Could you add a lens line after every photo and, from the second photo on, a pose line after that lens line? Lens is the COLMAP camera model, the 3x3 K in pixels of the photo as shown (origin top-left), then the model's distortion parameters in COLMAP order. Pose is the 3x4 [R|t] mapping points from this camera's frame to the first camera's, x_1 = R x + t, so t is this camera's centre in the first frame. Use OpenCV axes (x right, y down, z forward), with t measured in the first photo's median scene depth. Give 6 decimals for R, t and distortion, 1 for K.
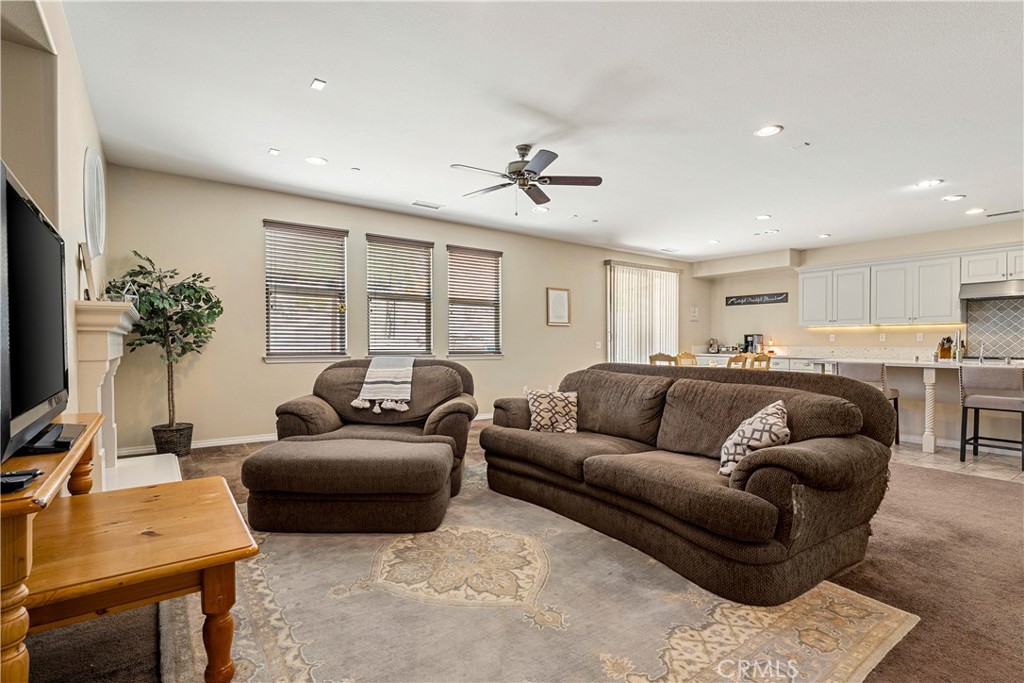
lens RADIAL K [[514.8, 0, 513.2], [0, 514.8, 346.3], [0, 0, 1]] dist [0.000032, -0.001327]
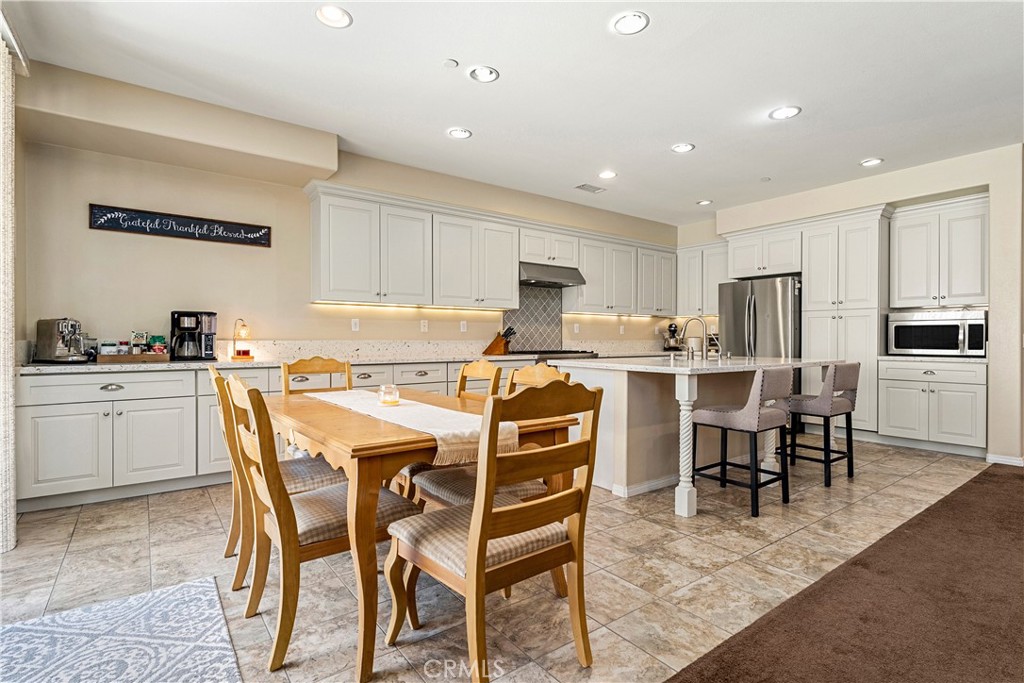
lens RADIAL K [[514.8, 0, 518.8], [0, 514.8, 340.5], [0, 0, 1]] dist [0.000032, -0.001327]
pose [[-0.027719, -0.009072, 0.999575, 0.050985], [-0.000346, 0.999959, 0.009066, -0.004218], [-0.999616, -0.000095, -0.027721, 0.768217]]
